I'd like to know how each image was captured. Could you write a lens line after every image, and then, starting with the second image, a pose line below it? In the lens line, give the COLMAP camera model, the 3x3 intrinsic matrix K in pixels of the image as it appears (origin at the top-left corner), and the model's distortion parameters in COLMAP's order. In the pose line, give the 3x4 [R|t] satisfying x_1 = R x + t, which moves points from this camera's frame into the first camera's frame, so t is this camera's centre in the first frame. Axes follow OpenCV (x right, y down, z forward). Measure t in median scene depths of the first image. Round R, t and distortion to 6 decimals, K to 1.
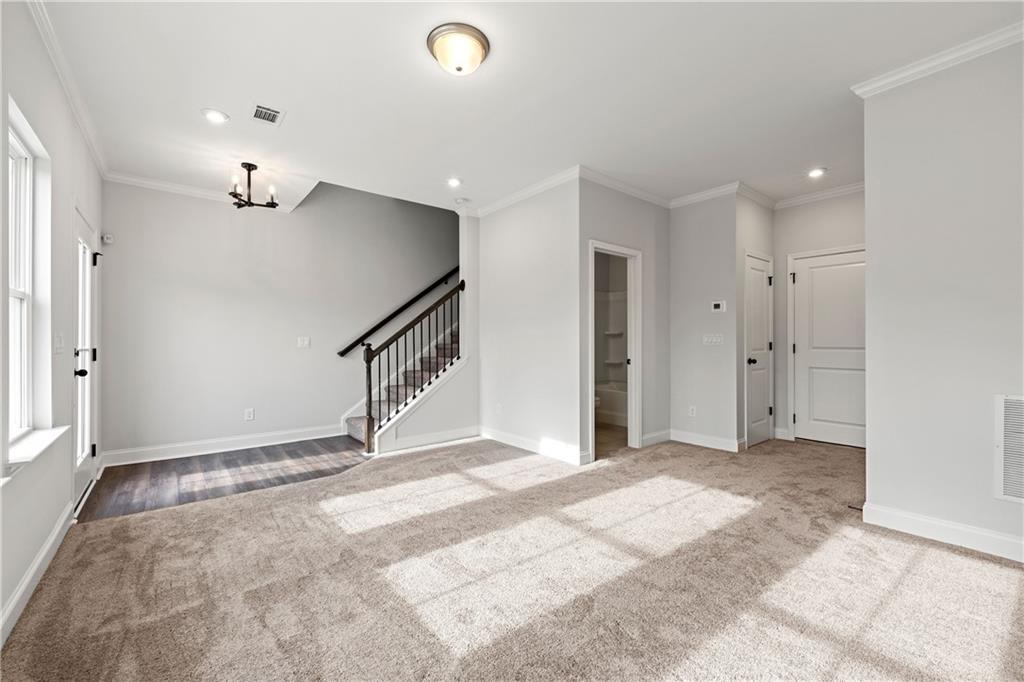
lens RADIAL K [[416.2, 0, 511.3], [0, 416.2, 339.8], [0, 0, 1]] dist [0.003673, -0.001610]
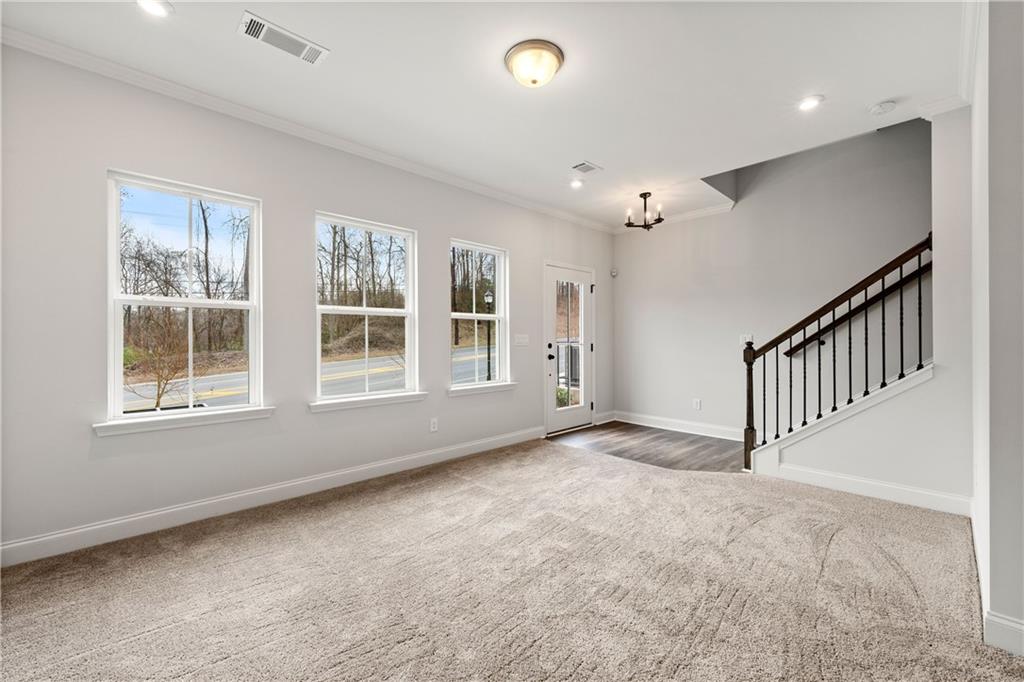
lens RADIAL K [[416.2, 0, 514.7], [0, 416.2, 341.2], [0, 0, 1]] dist [0.003673, -0.001610]
pose [[0.076877, 0.005816, -0.997024, 0.580316], [0.005591, 0.999965, 0.006264, -0.000397], [0.997025, -0.006056, 0.076842, 0.548237]]
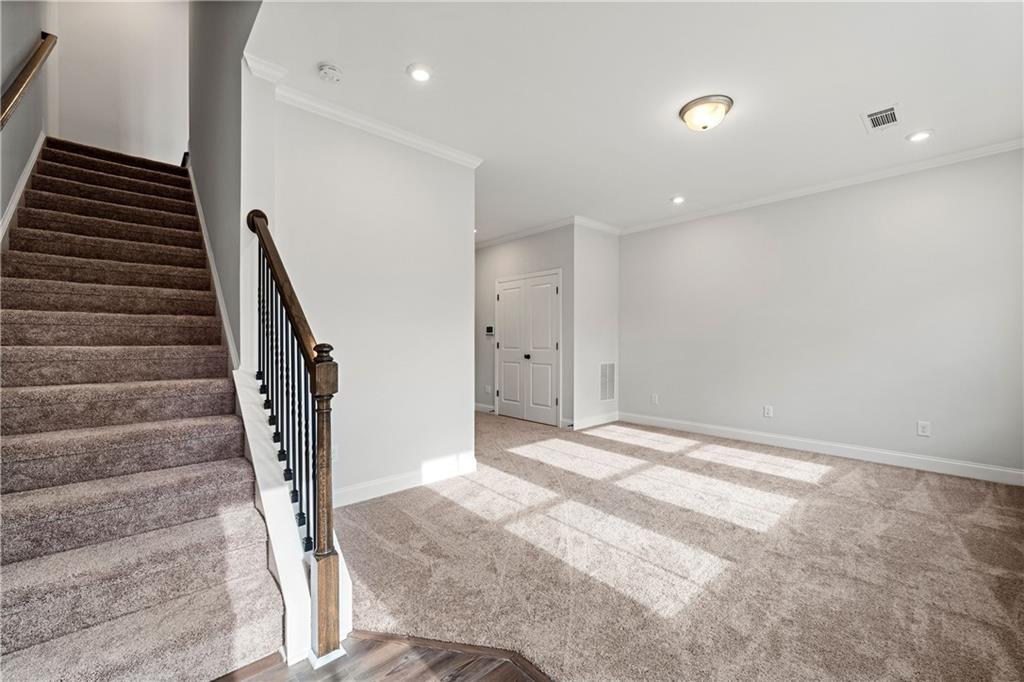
lens RADIAL K [[416.2, 0, 508.6], [0, 416.2, 345.8], [0, 0, 1]] dist [0.003673, -0.001610]
pose [[-0.055578, -0.004896, 0.998442, -0.857693], [-0.007781, 0.999960, 0.004471, 0.008991], [-0.998424, -0.007521, -0.055613, 1.047149]]
